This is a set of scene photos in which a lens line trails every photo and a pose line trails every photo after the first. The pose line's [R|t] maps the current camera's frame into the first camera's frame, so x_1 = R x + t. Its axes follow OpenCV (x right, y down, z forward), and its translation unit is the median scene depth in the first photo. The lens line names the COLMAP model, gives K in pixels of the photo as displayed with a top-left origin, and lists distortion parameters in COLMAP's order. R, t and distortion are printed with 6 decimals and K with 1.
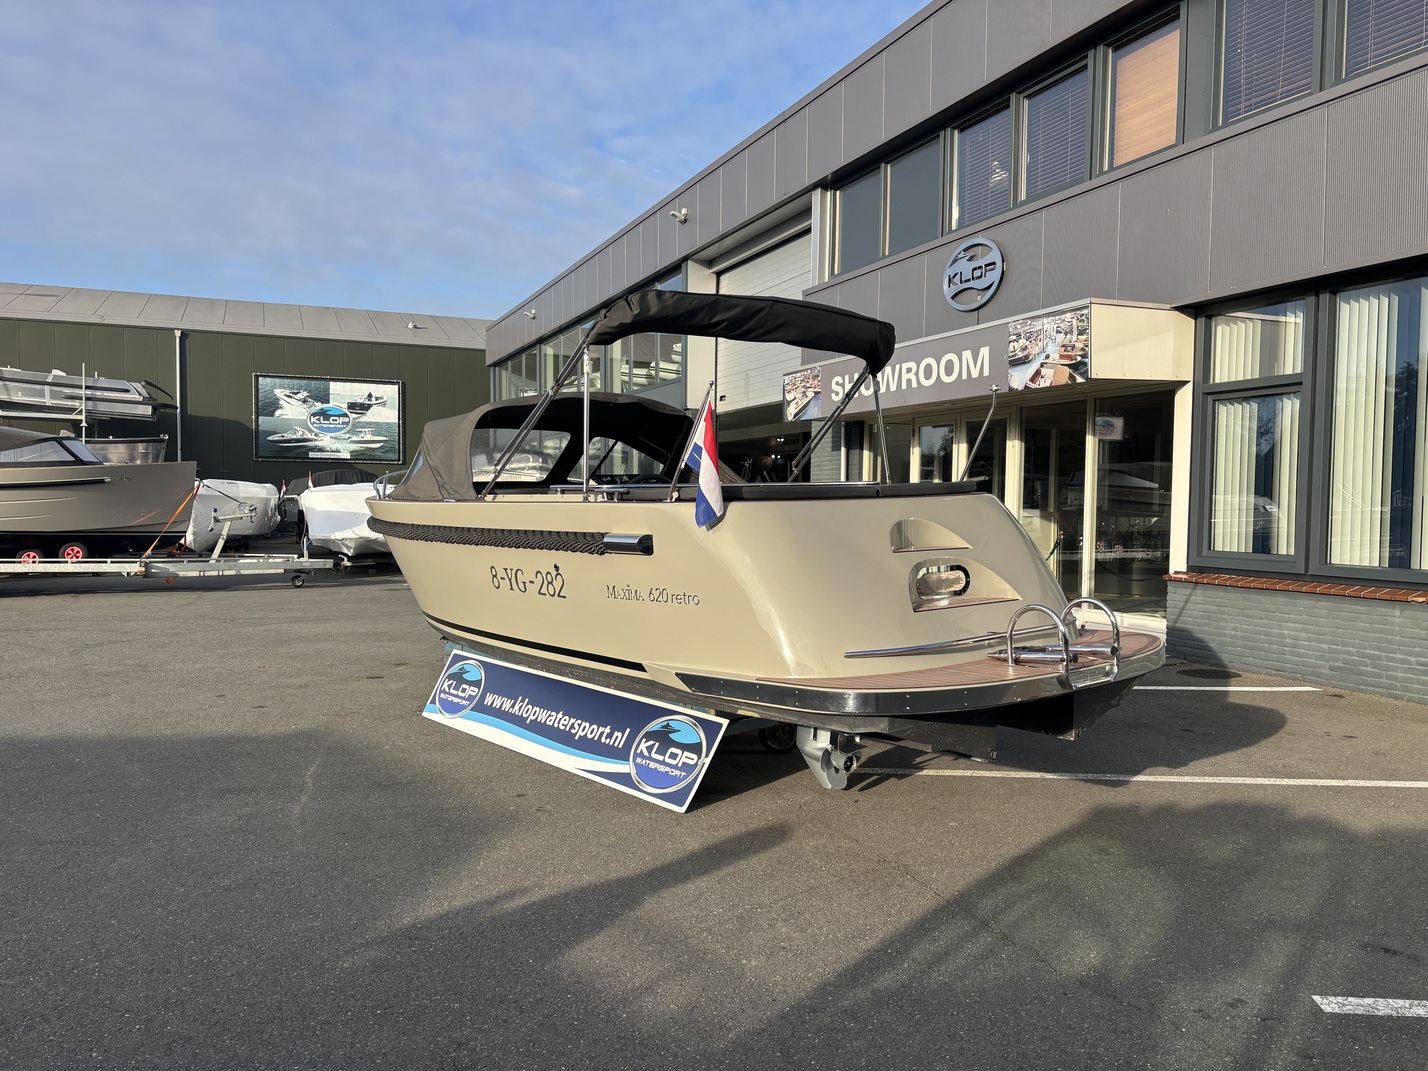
lens RADIAL K [[1075.6, 0, 712.0], [0, 1075.6, 533.1], [0, 0, 1]] dist [0.049657, -0.052385]
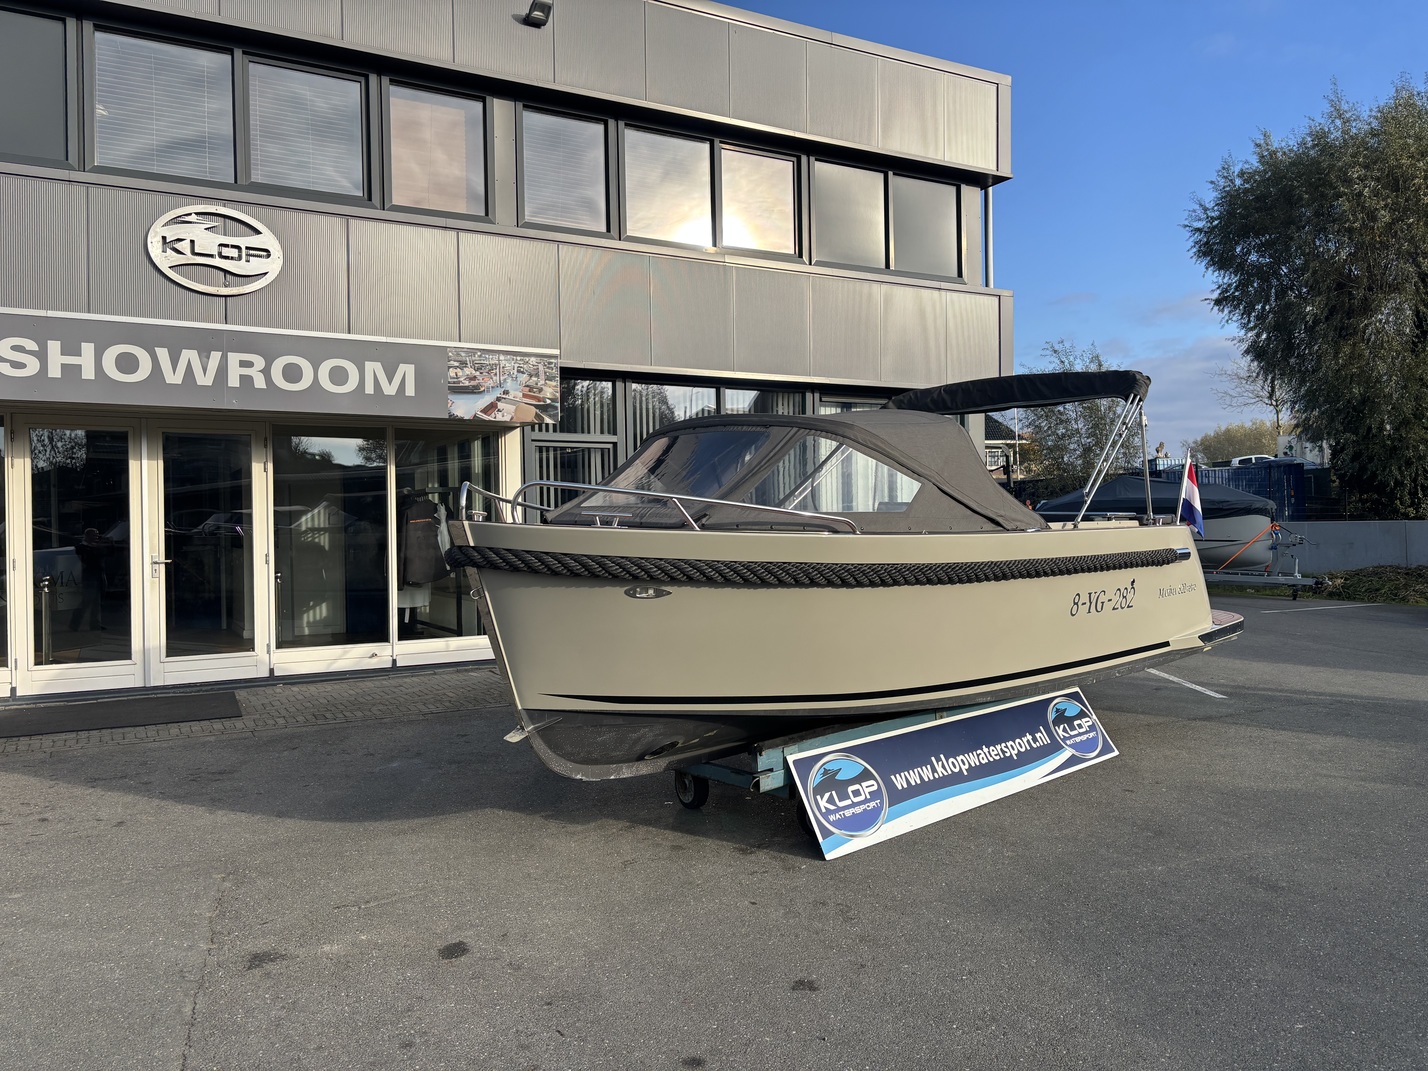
lens RADIAL K [[1075.6, 0, 732.3], [0, 1075.6, 504.8], [0, 0, 1]] dist [0.049657, -0.052385]
pose [[-0.119819, 0.015860, 0.992669, -0.772503], [0.043983, 0.998976, -0.010652, -0.036168], [-0.991821, 0.042384, -0.120394, 0.950734]]
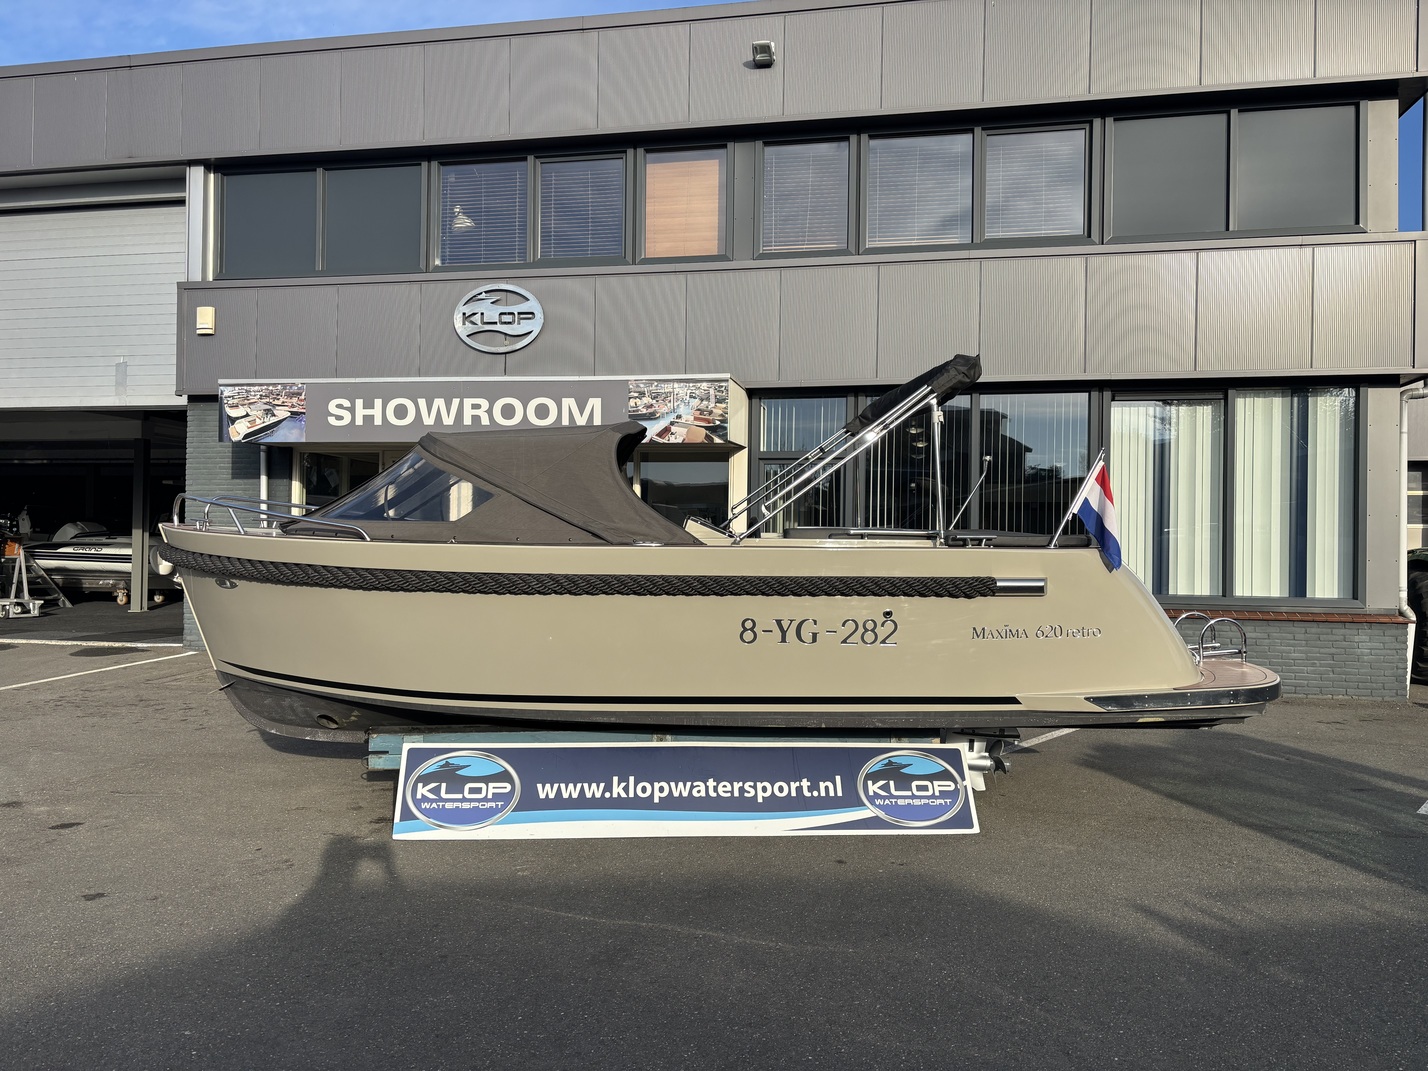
lens RADIAL K [[1075.6, 0, 725.9], [0, 1075.6, 529.6], [0, 0, 1]] dist [0.049657, -0.052385]
pose [[0.552518, 0.016345, 0.833341, -0.630914], [0.013583, 0.999498, -0.028609, -0.011497], [-0.833390, 0.027126, 0.552019, 0.348874]]
